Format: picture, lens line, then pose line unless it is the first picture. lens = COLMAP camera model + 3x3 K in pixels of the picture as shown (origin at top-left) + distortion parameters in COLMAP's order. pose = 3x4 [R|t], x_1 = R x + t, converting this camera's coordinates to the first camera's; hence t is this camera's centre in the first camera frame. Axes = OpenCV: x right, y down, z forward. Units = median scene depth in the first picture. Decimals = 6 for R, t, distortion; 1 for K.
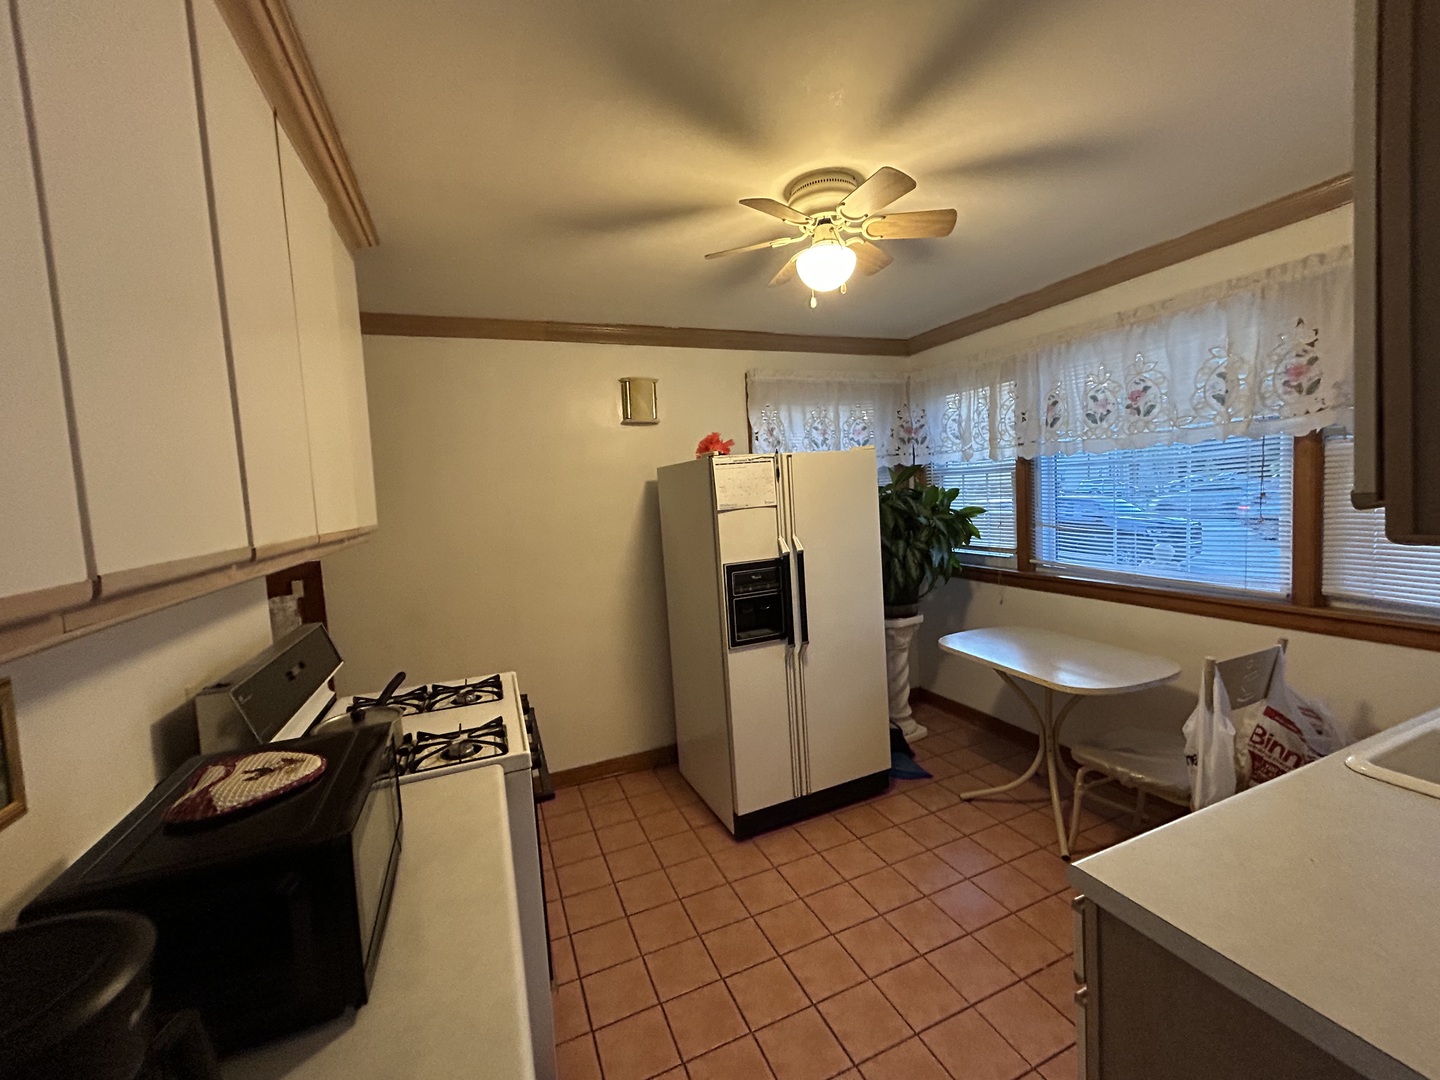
lens RADIAL K [[584.5, 0, 721.1], [0, 584.5, 534.9], [0, 0, 1]] dist [-0.001702, 0.000350]
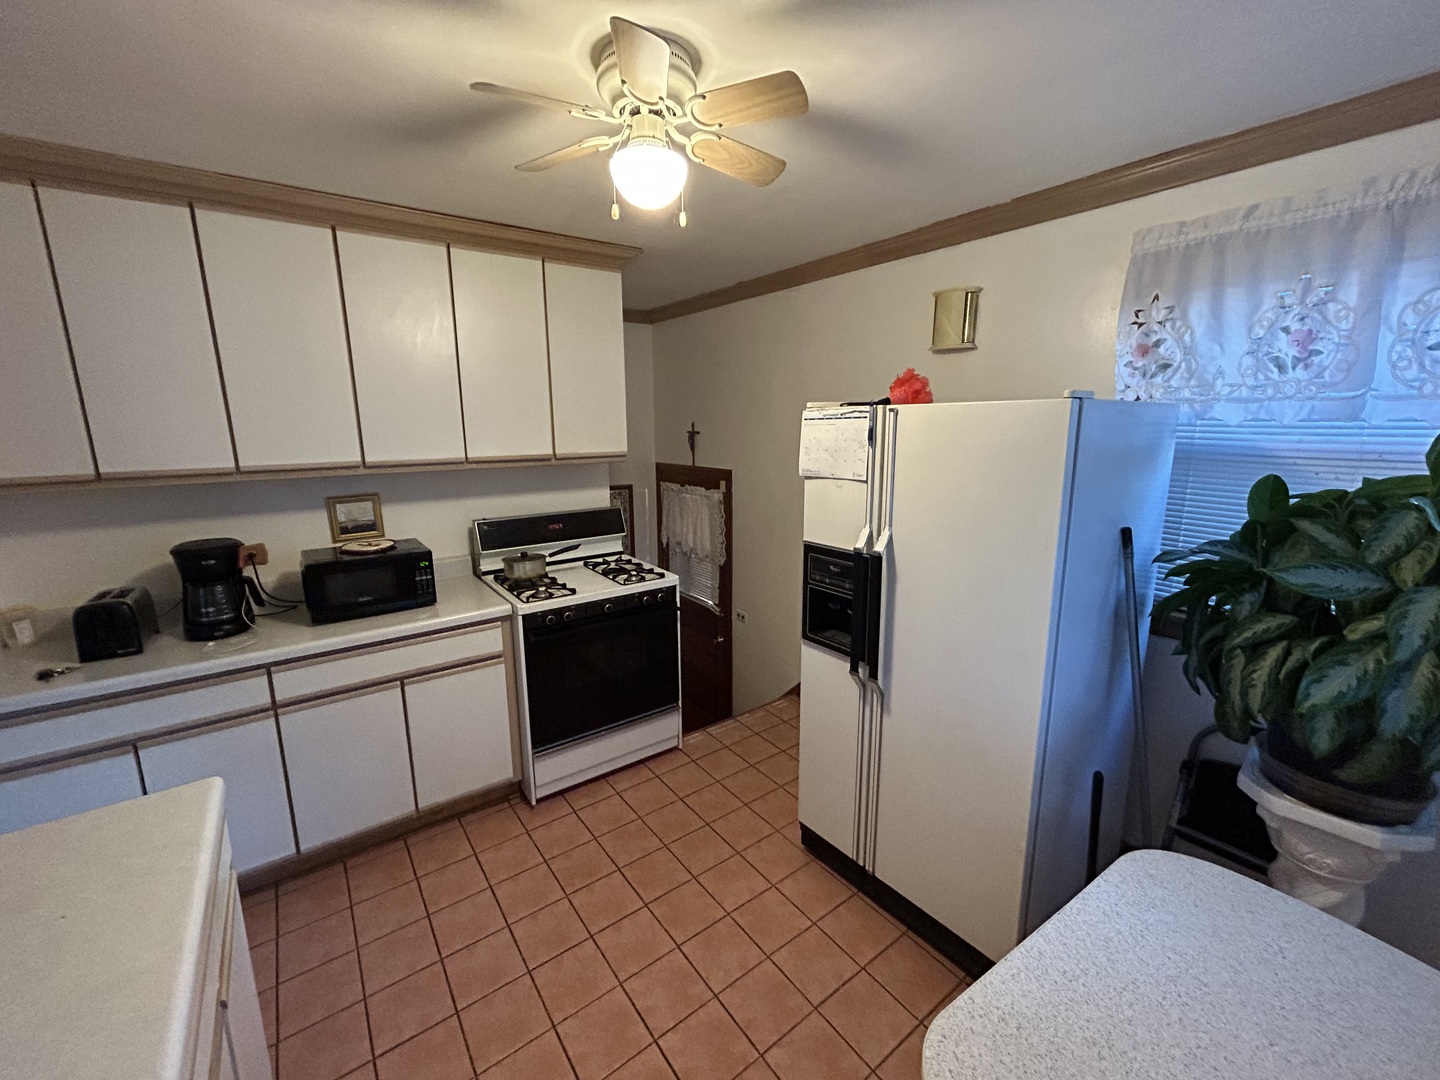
lens RADIAL K [[584.5, 0, 721.0], [0, 584.5, 534.2], [0, 0, 1]] dist [-0.001702, 0.000350]
pose [[0.242607, 0.242046, -0.939444, 0.724351], [-0.081348, 0.970040, 0.228921, -0.133967], [0.966708, 0.020884, 0.255028, 0.641339]]
